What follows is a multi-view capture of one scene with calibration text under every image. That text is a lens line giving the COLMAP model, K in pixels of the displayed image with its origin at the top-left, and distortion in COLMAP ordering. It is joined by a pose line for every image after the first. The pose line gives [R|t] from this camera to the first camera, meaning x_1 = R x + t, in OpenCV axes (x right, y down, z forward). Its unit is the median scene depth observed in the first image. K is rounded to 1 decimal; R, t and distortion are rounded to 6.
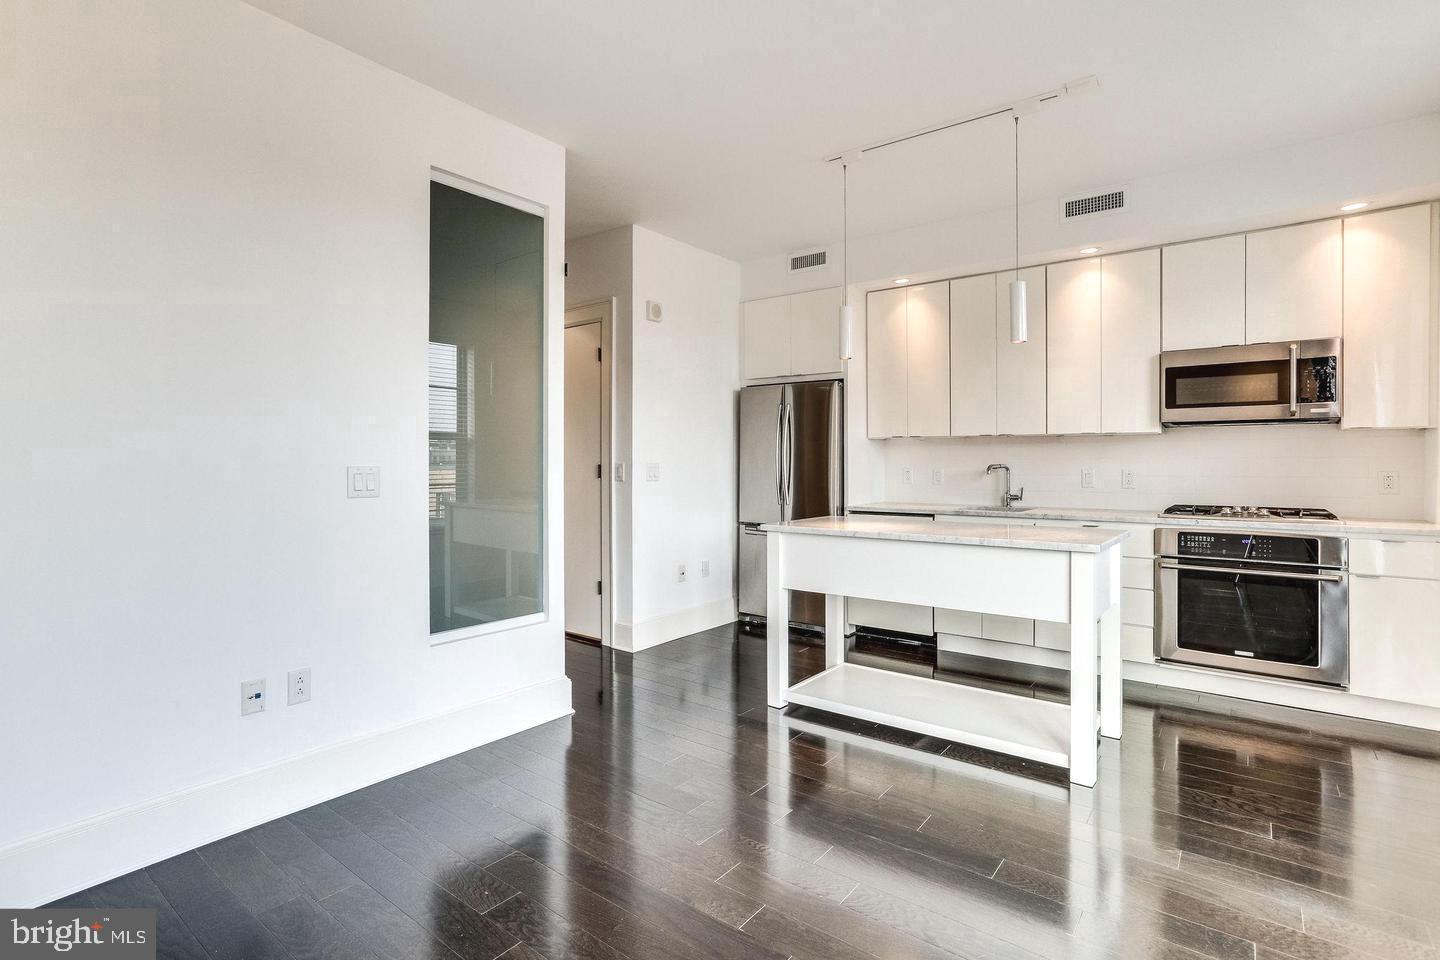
lens RADIAL K [[710.3, 0, 719.9], [0, 710.3, 465.9], [0, 0, 1]] dist [-0.000501, 0.000707]
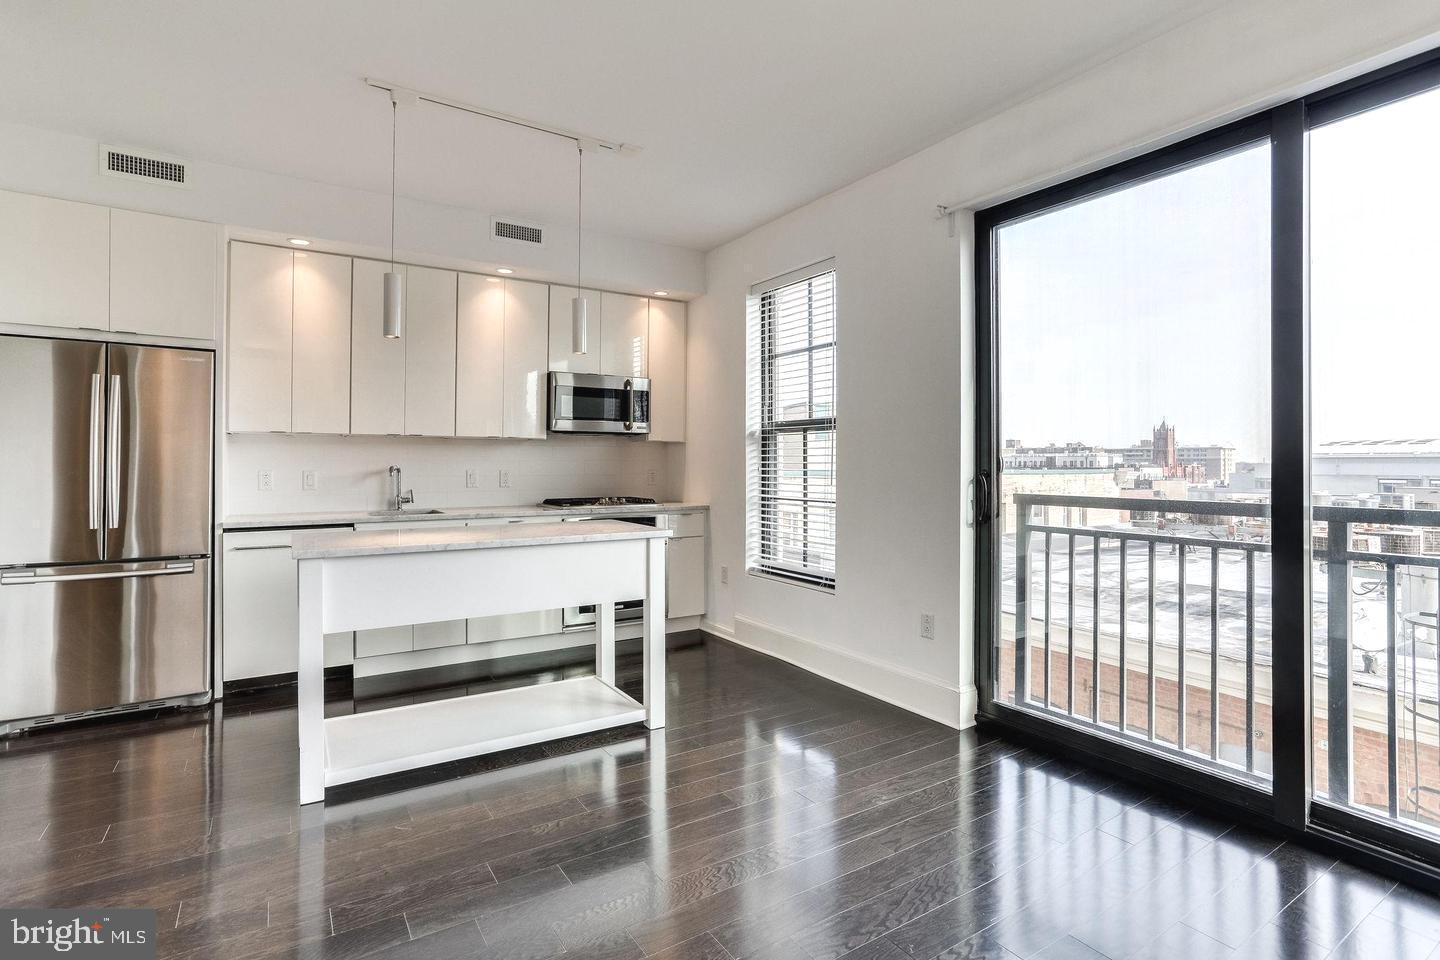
lens RADIAL K [[710.3, 0, 710.0], [0, 710.3, 460.2], [0, 0, 1]] dist [-0.000501, 0.000707]
pose [[0.355505, 0.005652, 0.934657, -0.376059], [0.003775, 0.999965, -0.007483, -0.000984], [-0.934667, 0.006189, 0.355471, 0.300121]]
